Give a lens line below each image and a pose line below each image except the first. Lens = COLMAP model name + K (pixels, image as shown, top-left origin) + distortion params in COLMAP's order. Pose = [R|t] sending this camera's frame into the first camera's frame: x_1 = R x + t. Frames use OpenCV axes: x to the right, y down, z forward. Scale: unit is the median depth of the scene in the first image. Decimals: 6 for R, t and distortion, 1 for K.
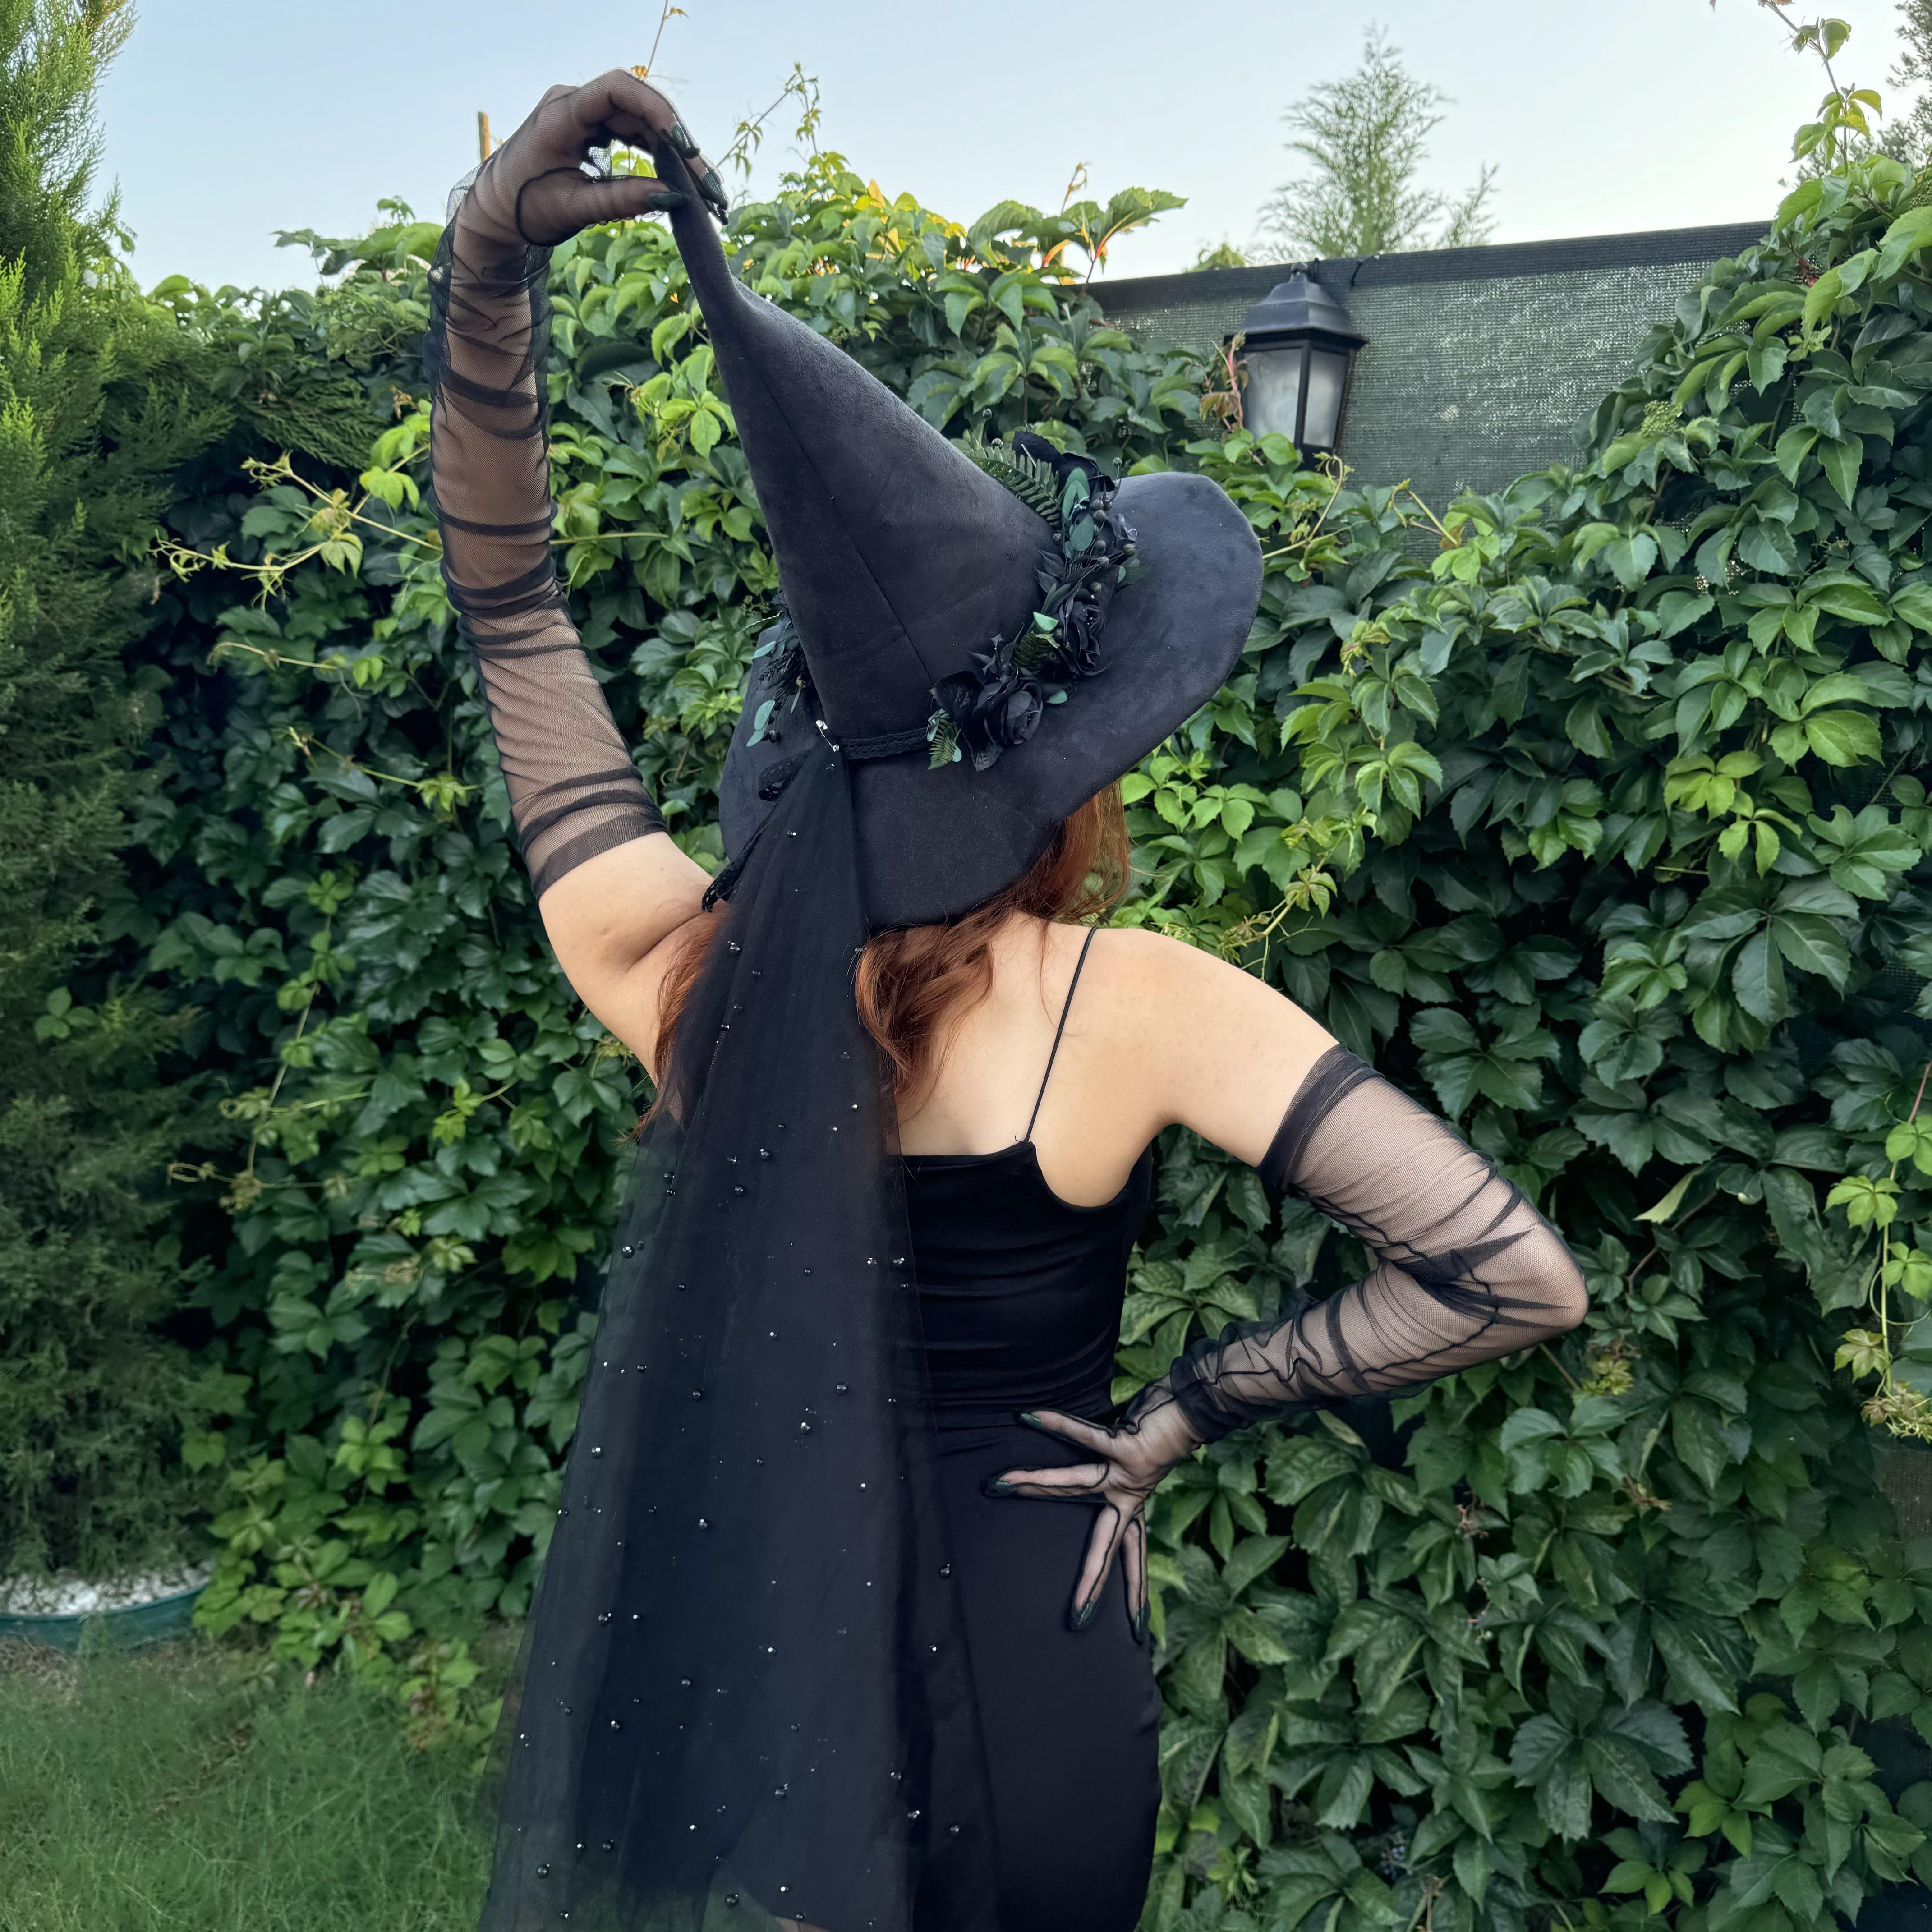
lens RADIAL K [[1912.7, 0, 957.0], [0, 1912.7, 900.3], [0, 0, 1]] dist [0.101550, -0.131369]
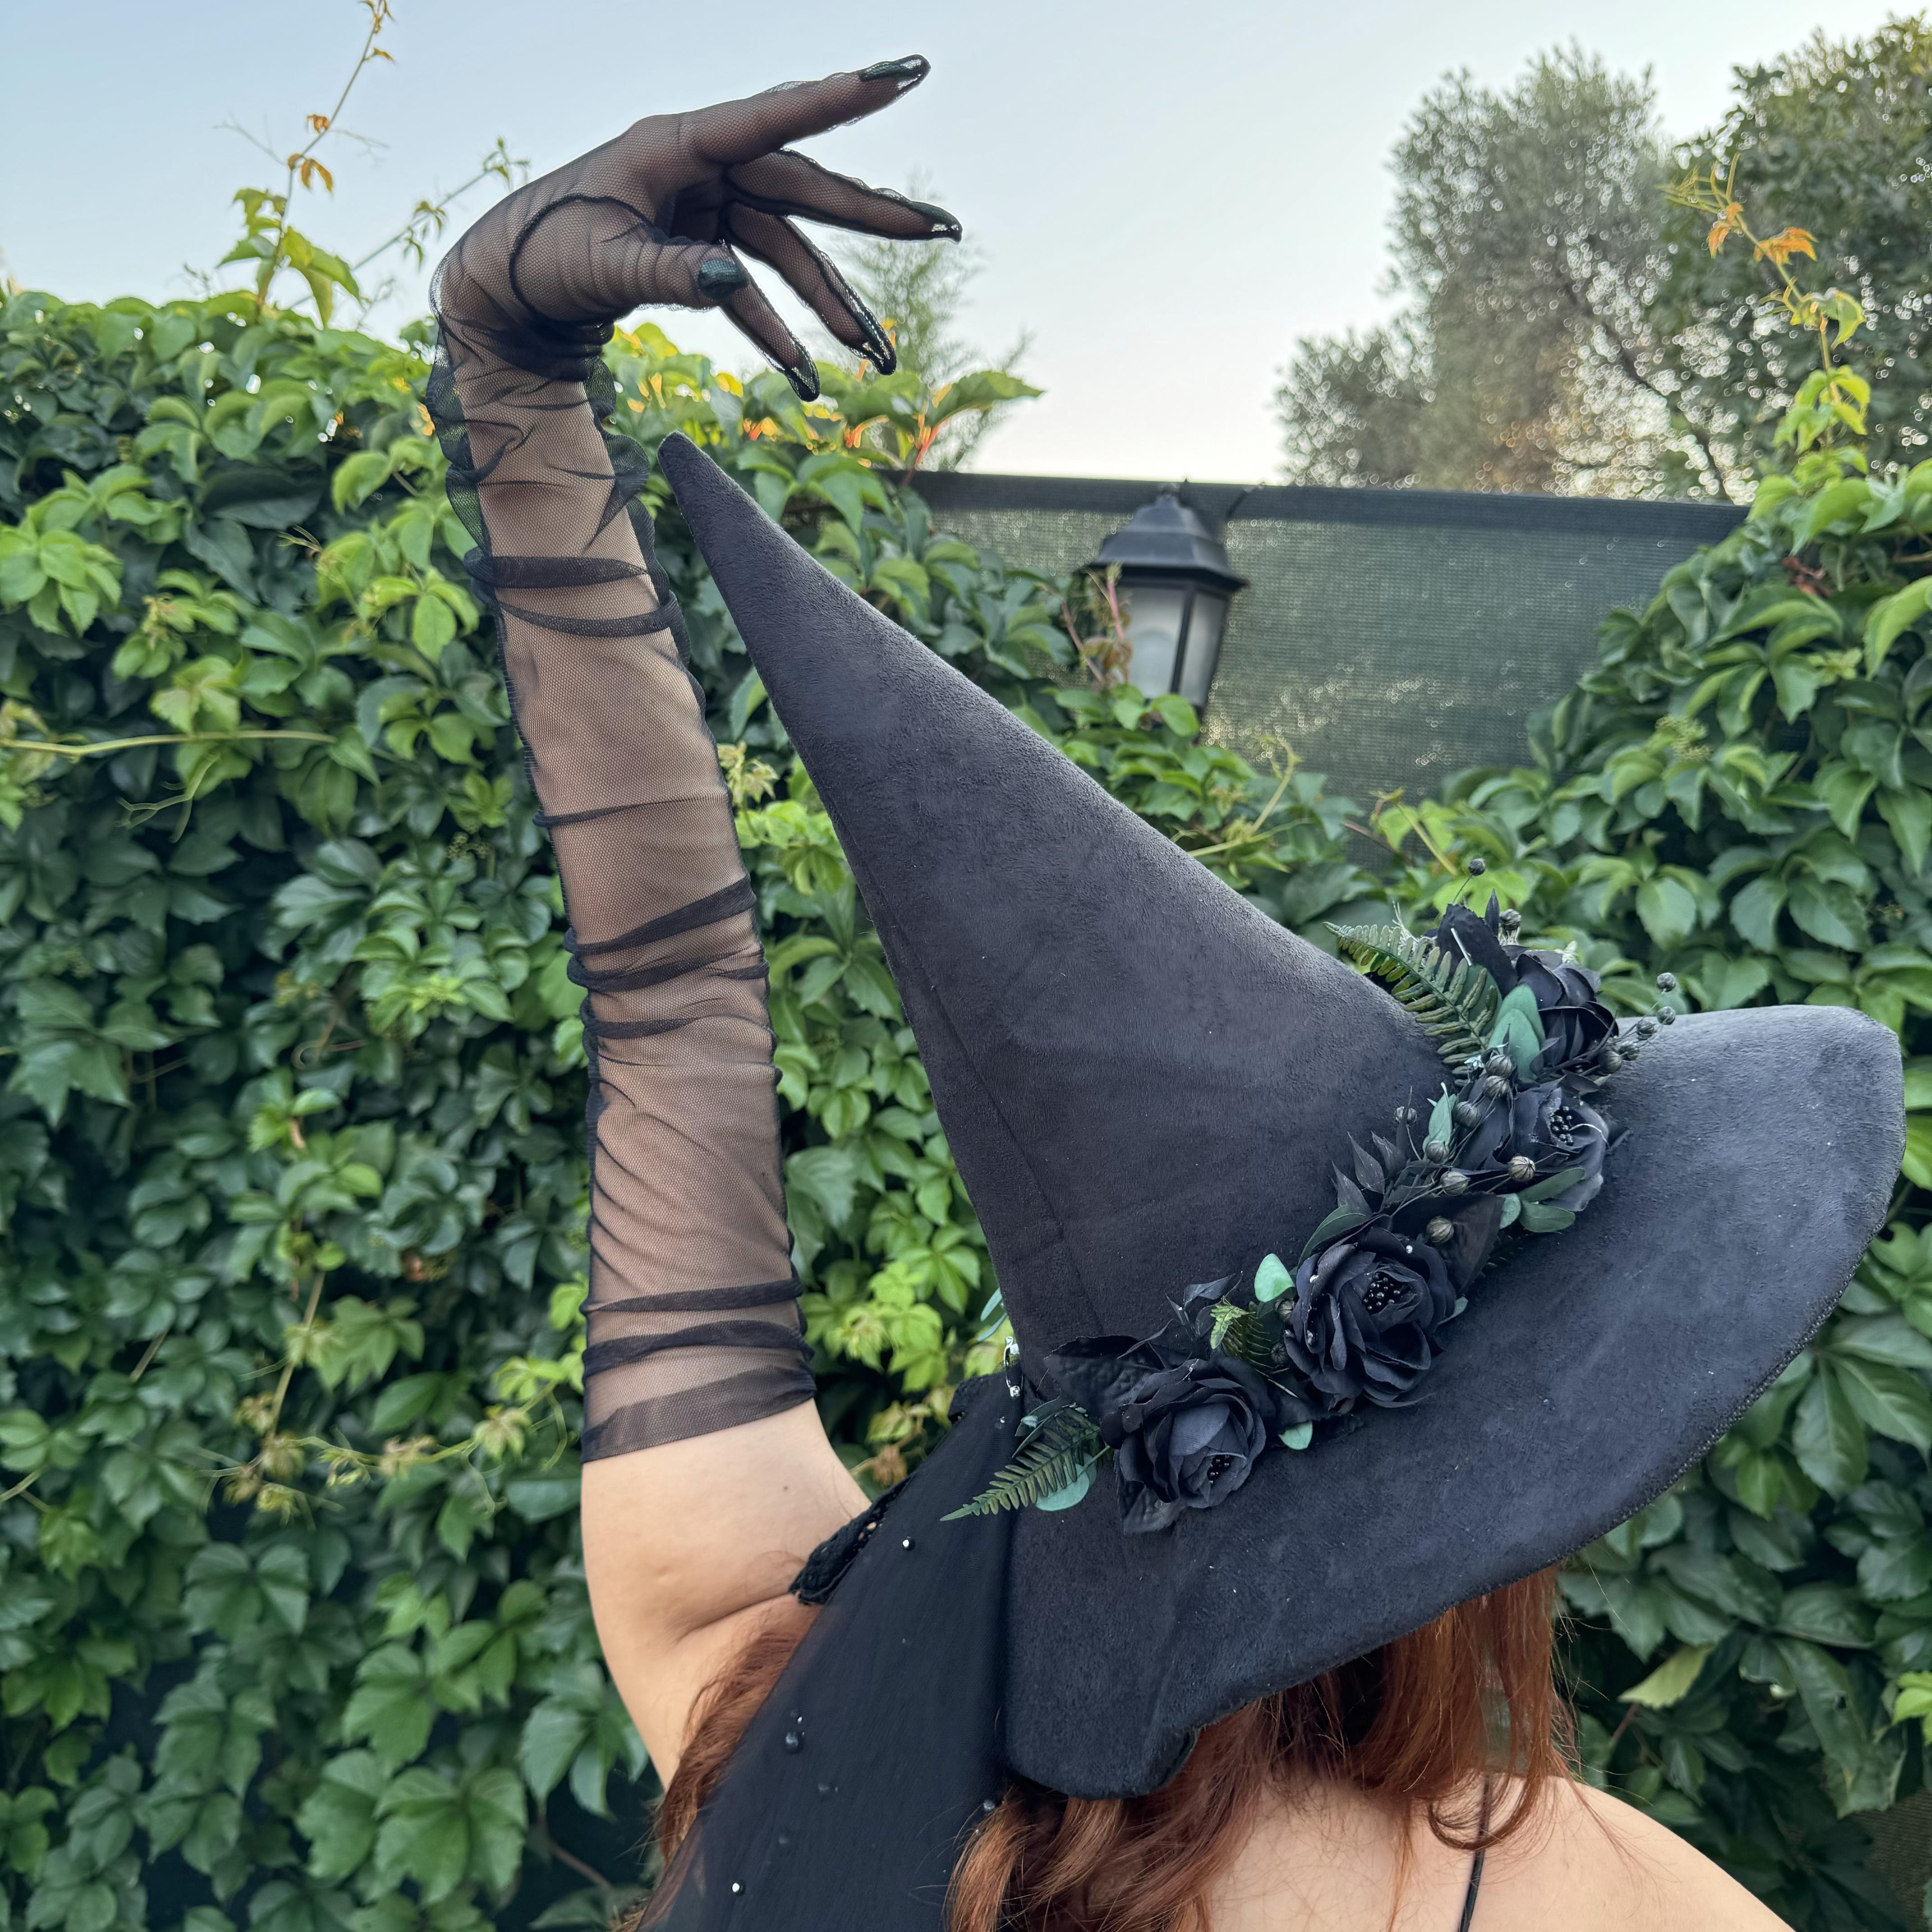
lens RADIAL K [[1913.7, 0, 966.0], [0, 1913.7, 918.4], [0, 0, 1]] dist [0.184390, -0.339196]
pose [[0.956615, 0.040006, 0.288594, -0.140768], [-0.028404, 0.998615, -0.044279, -0.101302], [-0.289966, 0.034161, 0.956427, 0.231549]]
